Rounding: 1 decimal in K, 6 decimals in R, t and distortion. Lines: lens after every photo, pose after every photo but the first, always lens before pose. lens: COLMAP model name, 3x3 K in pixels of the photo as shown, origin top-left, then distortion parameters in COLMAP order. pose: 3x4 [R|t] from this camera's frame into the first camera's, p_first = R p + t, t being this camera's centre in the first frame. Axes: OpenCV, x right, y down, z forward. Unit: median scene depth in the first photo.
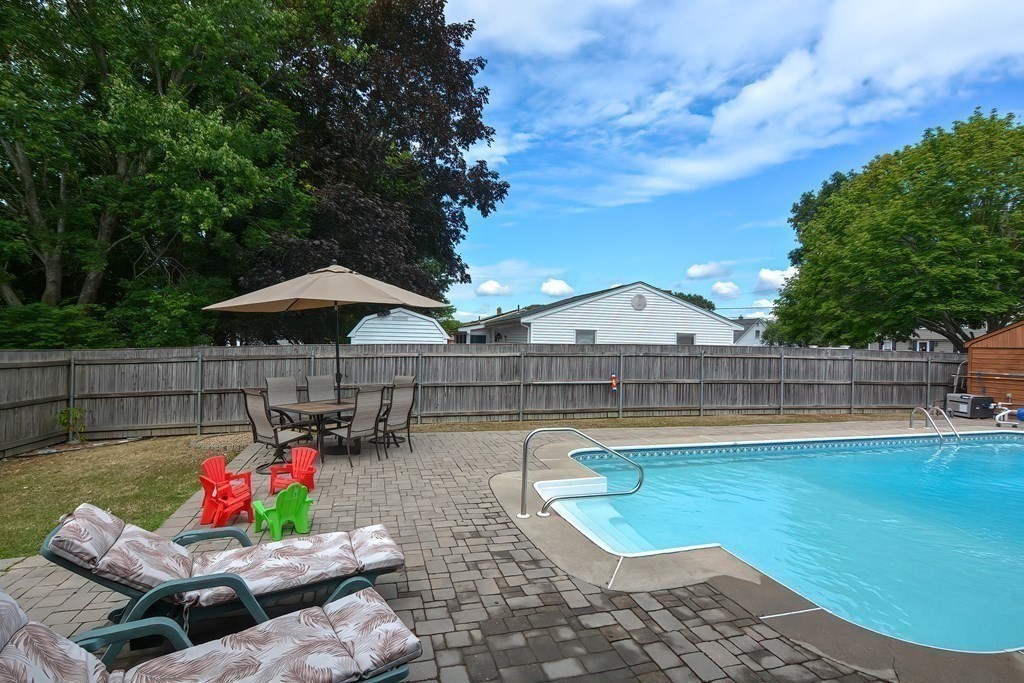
lens RADIAL K [[506.3, 0, 517.1], [0, 506.3, 341.5], [0, 0, 1]] dist [-0.028633, 0.009030]
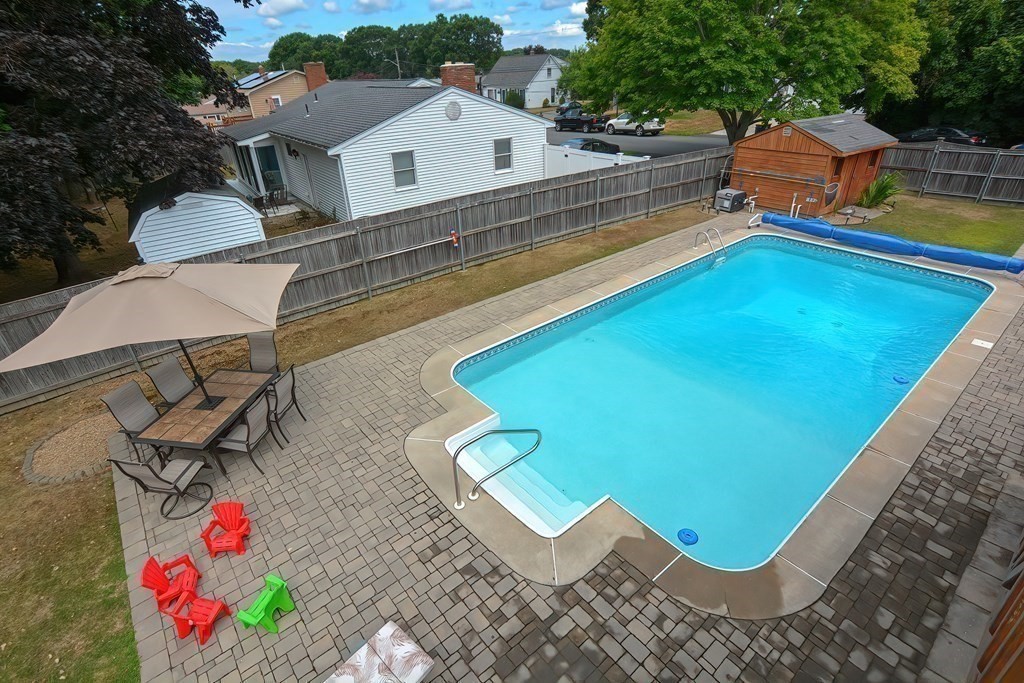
lens RADIAL K [[506.3, 0, 518.8], [0, 506.3, 334.7], [0, 0, 1]] dist [-0.028633, 0.009030]
pose [[0.918276, -0.234216, 0.319237, -0.055275], [0.058278, 0.877446, 0.476123, -0.218024], [-0.391629, -0.418608, 0.819387, 0.044343]]
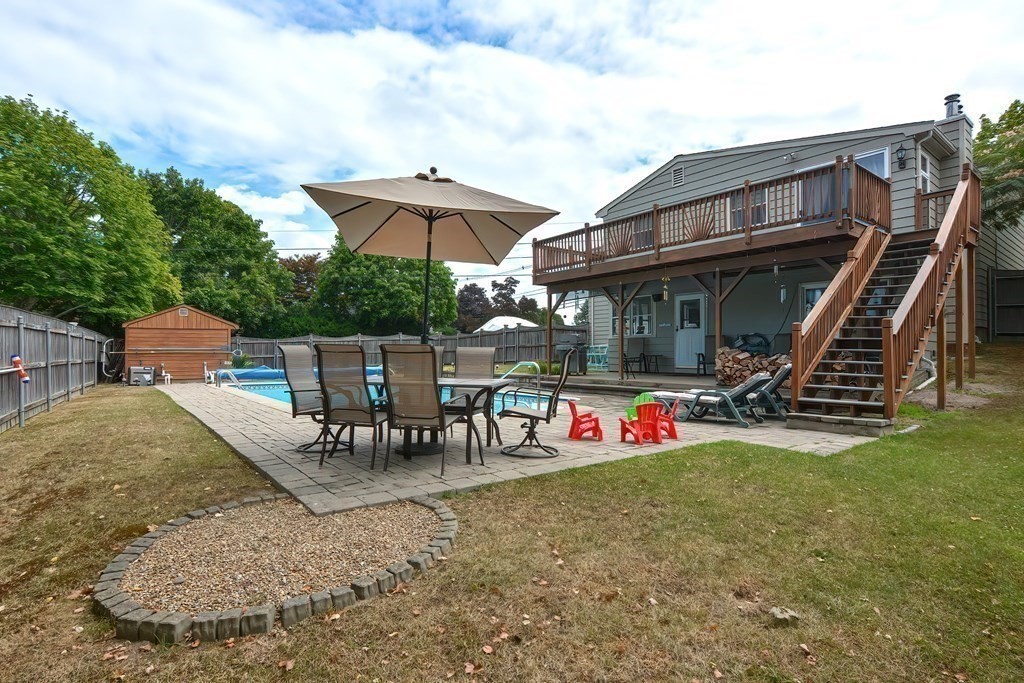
lens RADIAL K [[506.3, 0, 506.2], [0, 506.3, 345.0], [0, 0, 1]] dist [-0.028633, 0.009030]
pose [[-0.349195, -0.010631, 0.936990, -0.562546], [-0.008841, 0.999929, 0.008050, 0.040675], [-0.937008, -0.005473, -0.349264, 0.644662]]
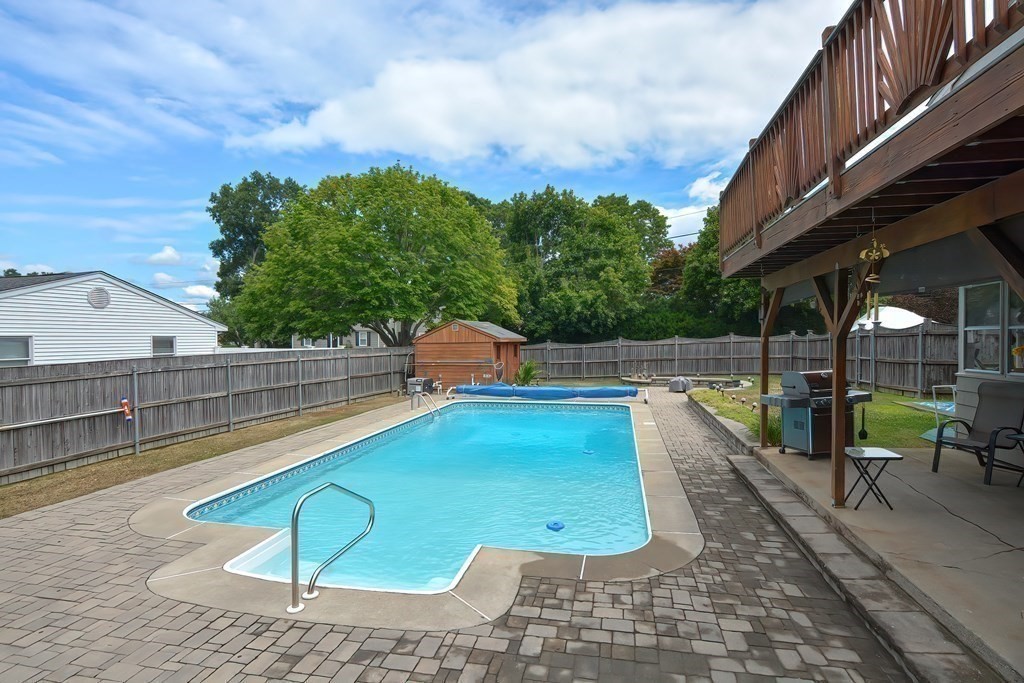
lens RADIAL K [[506.3, 0, 520.9], [0, 506.3, 337.8], [0, 0, 1]] dist [-0.028633, 0.009030]
pose [[0.468408, -0.030162, 0.882997, -0.186850], [0.018603, 0.999532, 0.024274, -0.033745], [-0.883316, 0.005056, 0.468750, 0.118193]]
